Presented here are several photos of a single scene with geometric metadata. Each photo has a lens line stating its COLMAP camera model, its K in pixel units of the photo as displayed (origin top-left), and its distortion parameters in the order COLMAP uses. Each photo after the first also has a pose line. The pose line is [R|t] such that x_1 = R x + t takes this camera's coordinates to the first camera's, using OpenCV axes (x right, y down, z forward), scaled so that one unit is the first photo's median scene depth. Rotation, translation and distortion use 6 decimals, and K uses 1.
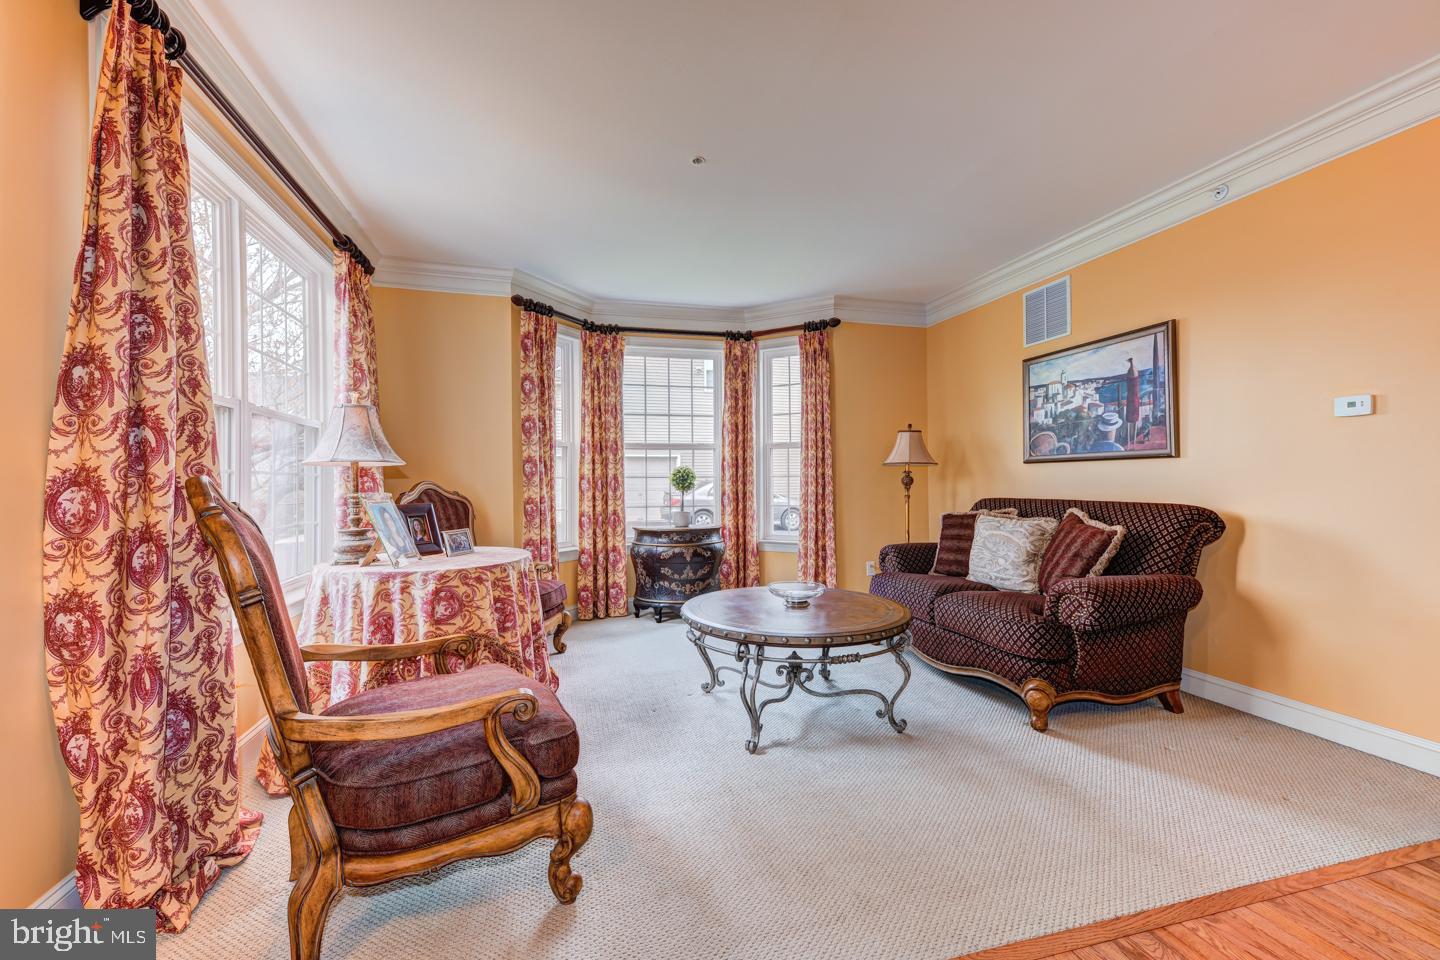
lens RADIAL K [[594.5, 0, 721.2], [0, 594.5, 480.0], [0, 0, 1]] dist [0.021633, 0.000630]
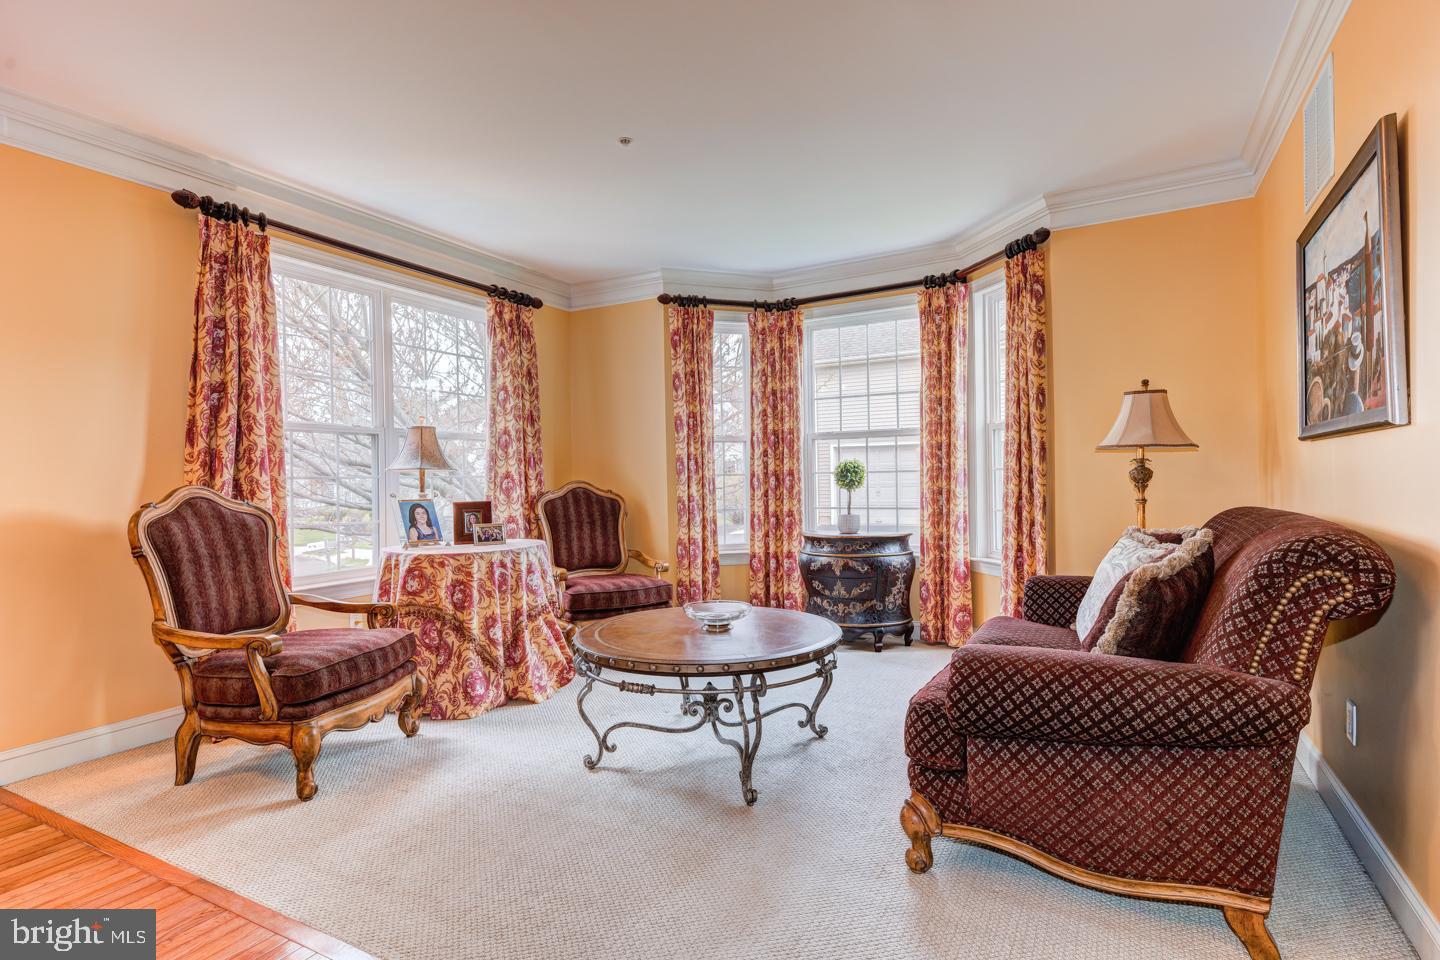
lens RADIAL K [[732.8, 0, 713.0], [0, 732.8, 479.3], [0, 0, 1]] dist [0.022120, 0.001074]
pose [[0.703574, -0.004490, -0.710608, 0.540244], [0.013833, 0.999877, 0.007379, -0.005677], [0.710487, -0.015022, 0.703550, 0.169773]]
